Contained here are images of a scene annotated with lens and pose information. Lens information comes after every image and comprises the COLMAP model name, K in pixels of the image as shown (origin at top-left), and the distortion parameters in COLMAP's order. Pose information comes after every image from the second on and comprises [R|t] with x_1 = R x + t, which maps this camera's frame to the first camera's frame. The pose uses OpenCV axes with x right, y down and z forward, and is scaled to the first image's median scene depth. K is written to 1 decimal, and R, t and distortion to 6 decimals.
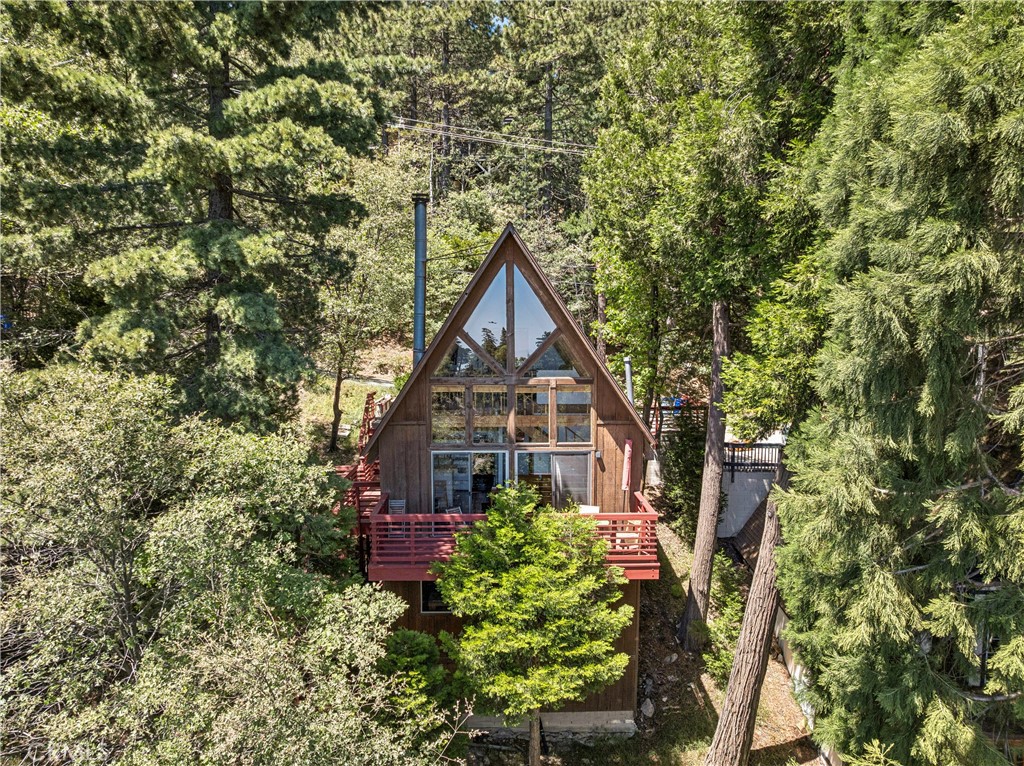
lens RADIAL K [[641.1, 0, 512.0], [0, 641.1, 383.0], [0, 0, 1]] dist [-0.004722, -0.001205]
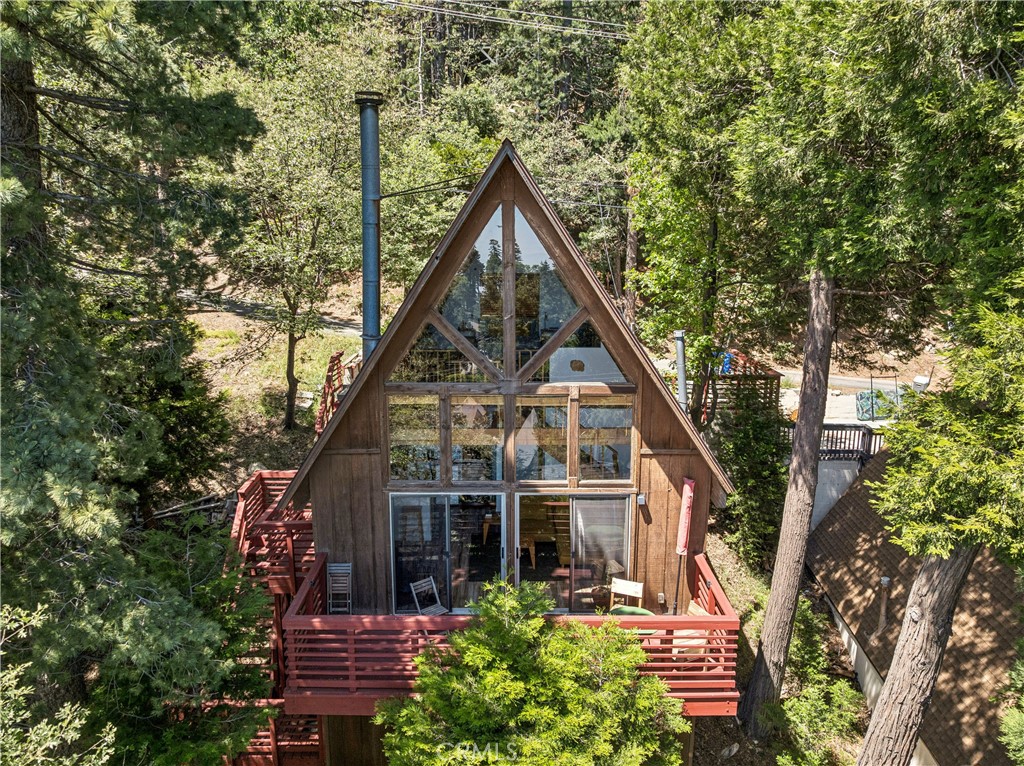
lens RADIAL K [[733.6, 0, 512.0], [0, 733.6, 383.0], [0, 0, 1]] dist [-0.023597, -0.003935]
pose [[0.999898, 0.004784, -0.013480, 0.005180], [-0.003462, 0.995334, 0.096432, -0.038757], [0.013878, -0.096375, 0.995248, 0.125964]]
